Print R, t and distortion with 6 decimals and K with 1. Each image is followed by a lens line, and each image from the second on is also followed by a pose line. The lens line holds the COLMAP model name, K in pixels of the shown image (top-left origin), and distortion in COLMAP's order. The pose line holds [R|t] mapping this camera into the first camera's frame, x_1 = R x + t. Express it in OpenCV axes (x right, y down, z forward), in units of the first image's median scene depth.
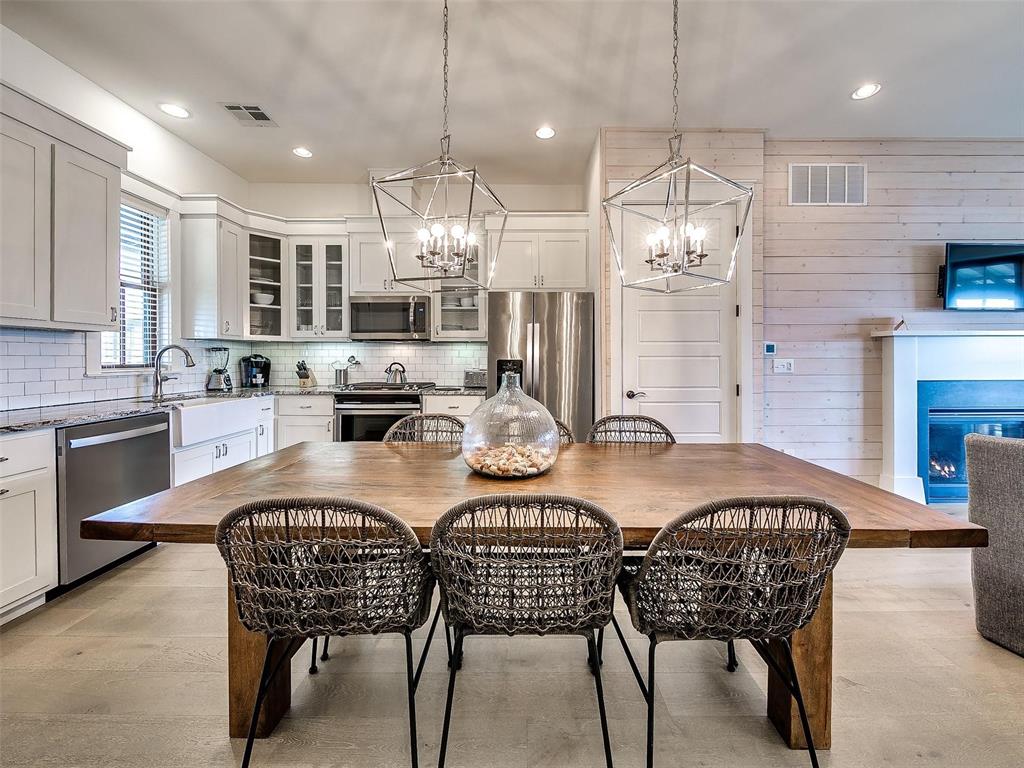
lens RADIAL K [[413.0, 0, 517.0], [0, 413.0, 359.9], [0, 0, 1]] dist [0.000373, 0.000023]
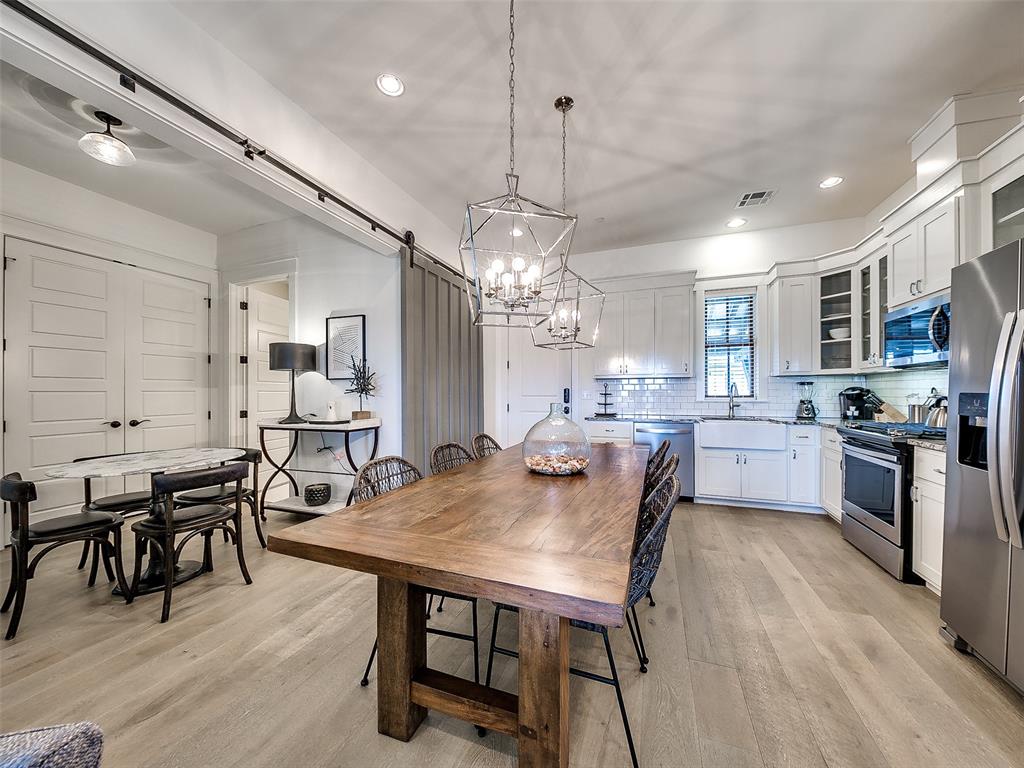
lens RADIAL K [[364.8, 0, 512.0], [0, 364.8, 384.0], [0, 0, 1]] dist [-0.013035, -0.000173]
pose [[-0.349483, -0.018336, -0.936763, 0.517578], [-0.001328, 0.999817, -0.019075, -0.003158], [0.936942, -0.005423, -0.349444, 0.552283]]
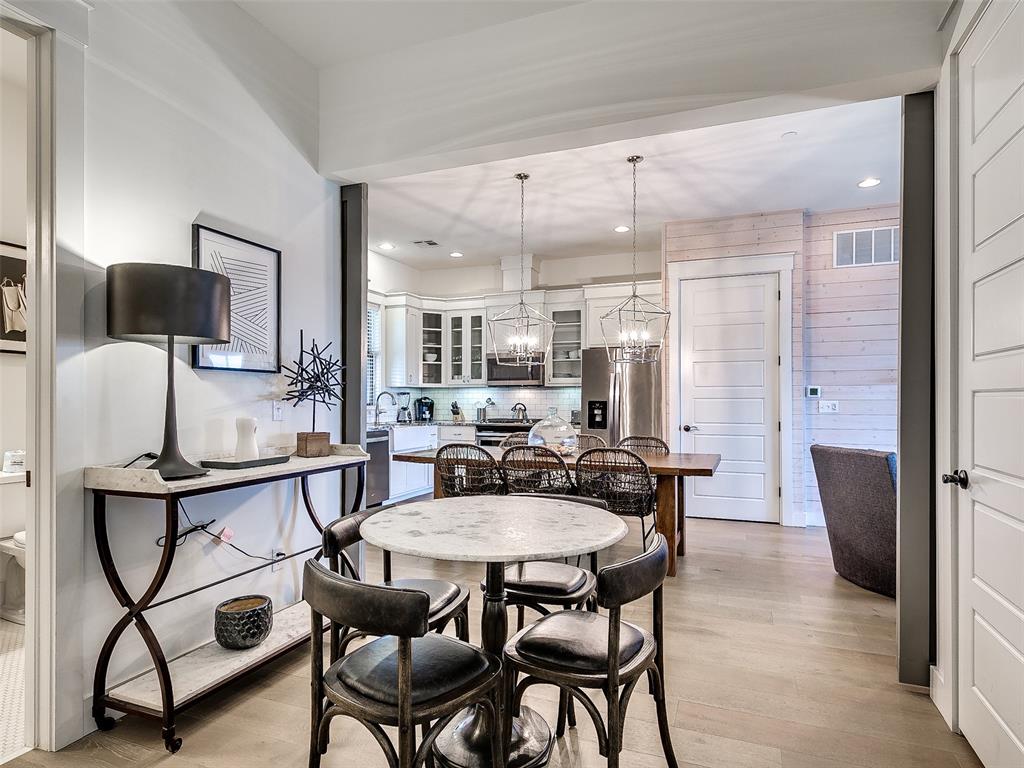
lens RADIAL K [[573.6, 0, 514.2], [0, 573.6, 390.0], [0, 0, 1]] dist [-0.000013, 0.000029]
pose [[0.934624, -0.005183, -0.355600, 0.349038], [-0.002600, 0.999767, -0.021406, 0.004236], [0.355628, 0.020931, 0.934393, -0.727350]]
